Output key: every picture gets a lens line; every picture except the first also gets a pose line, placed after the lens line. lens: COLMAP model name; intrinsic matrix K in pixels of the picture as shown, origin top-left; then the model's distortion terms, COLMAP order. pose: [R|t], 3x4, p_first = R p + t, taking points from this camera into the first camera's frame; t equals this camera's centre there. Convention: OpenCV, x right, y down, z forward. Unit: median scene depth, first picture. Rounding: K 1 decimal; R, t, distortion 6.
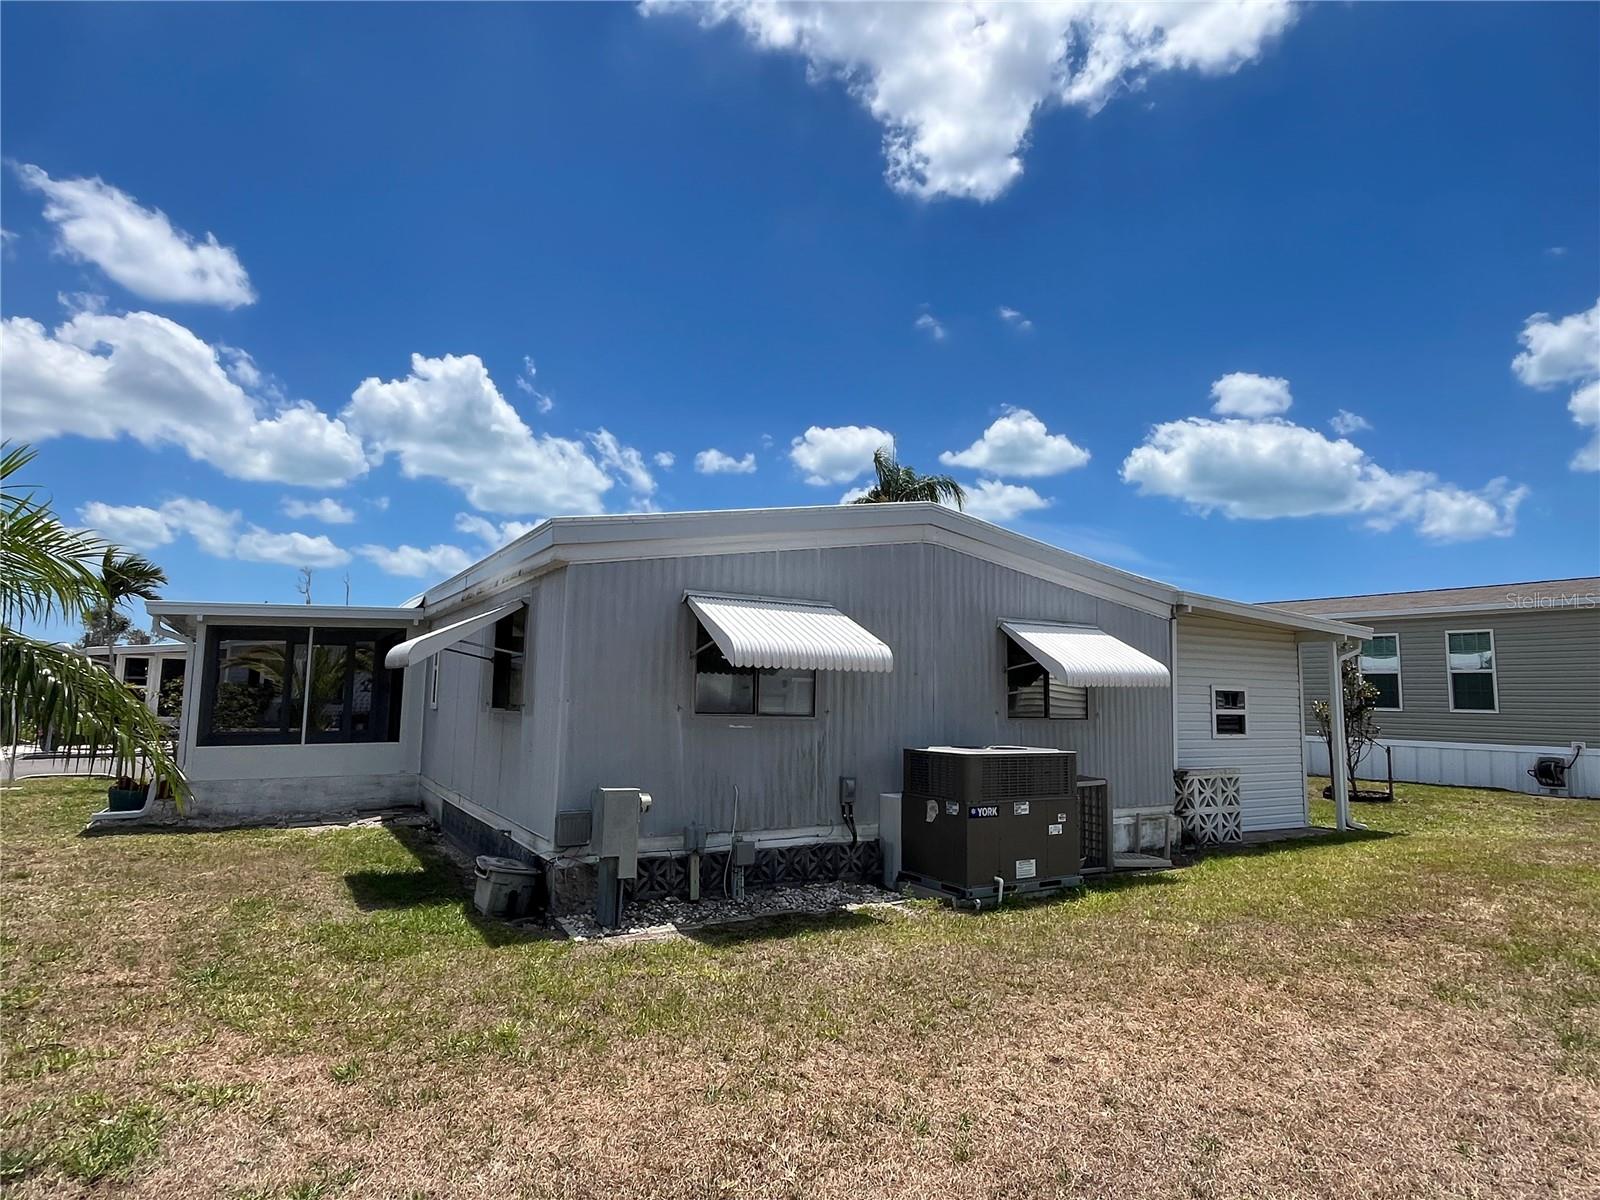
lens RADIAL K [[924.0, 0, 800.0], [0, 924.0, 600.0], [0, 0, 1]] dist [-0.030905, -0.000866]
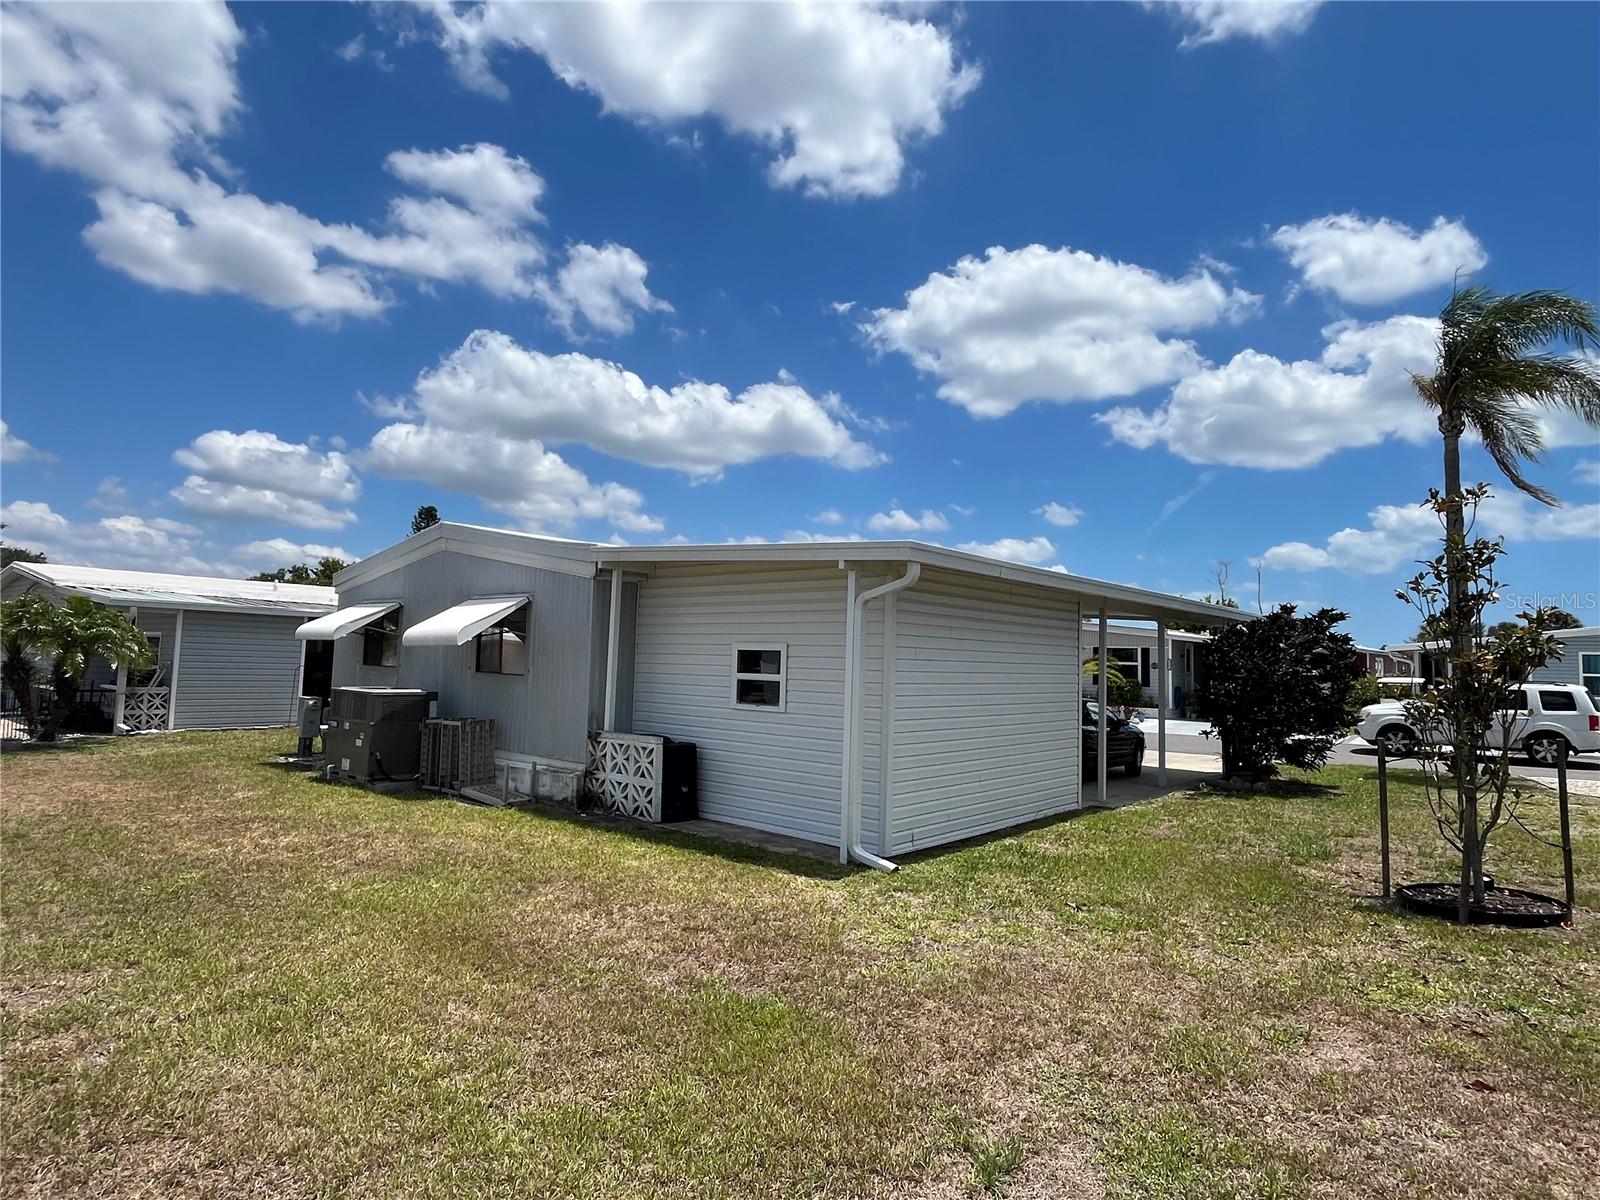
lens RADIAL K [[924.0, 0, 800.0], [0, 924.0, 600.0], [0, 0, 1]] dist [-0.030905, -0.000866]
pose [[0.338305, -0.072302, -0.938255, 1.387338], [0.078733, 0.995723, -0.048342, 0.109296], [0.937737, -0.057518, 0.342550, 0.857001]]
